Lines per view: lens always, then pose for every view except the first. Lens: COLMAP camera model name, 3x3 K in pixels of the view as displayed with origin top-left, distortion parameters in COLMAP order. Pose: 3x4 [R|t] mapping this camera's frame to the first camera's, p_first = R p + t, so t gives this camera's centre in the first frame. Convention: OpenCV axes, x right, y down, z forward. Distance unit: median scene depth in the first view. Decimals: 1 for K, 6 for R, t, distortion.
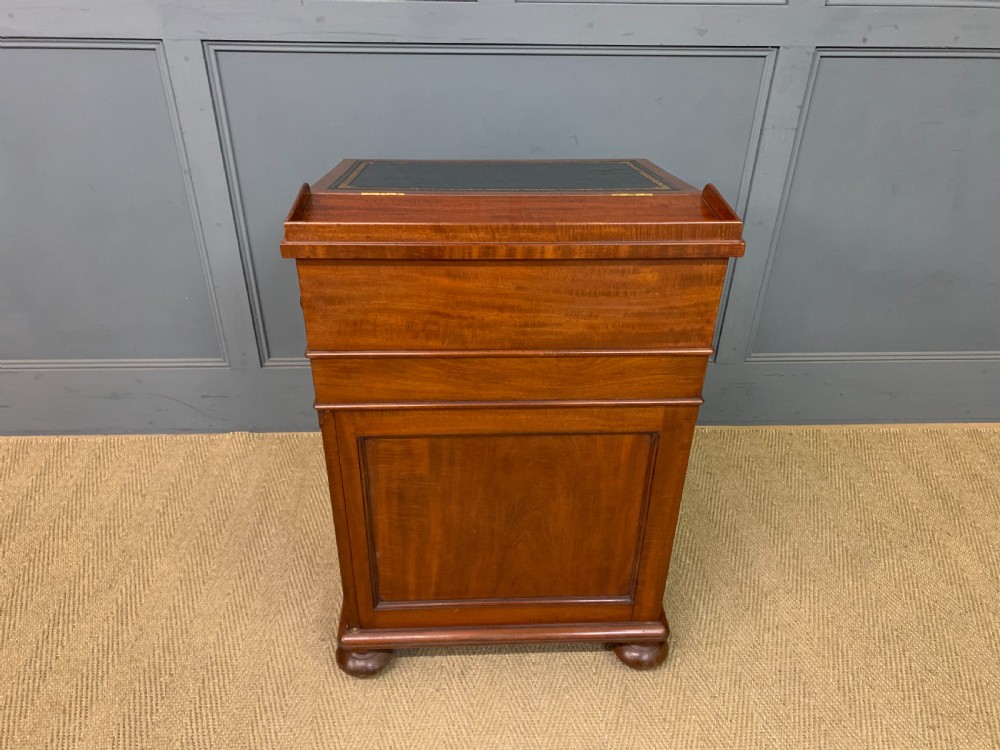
lens RADIAL K [[774.0, 0, 505.8], [0, 774.0, 381.2], [0, 0, 1]] dist [0.021372, -0.002212]
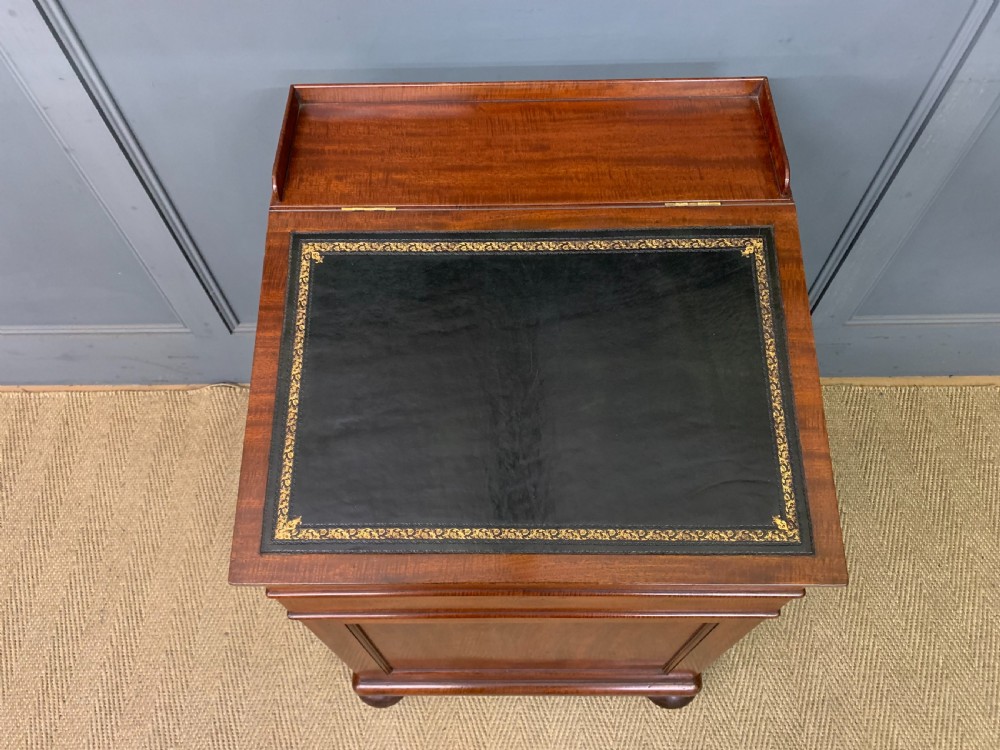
lens RADIAL K [[771.6, 0, 492.1], [0, 771.6, 382.0], [0, 0, 1]] dist [0.025037, -0.009304]
pose [[0.997967, 0.022406, -0.059664, 0.010054], [0.007694, 0.886959, 0.461785, -0.425892], [0.063266, -0.461305, 0.884983, 0.339928]]
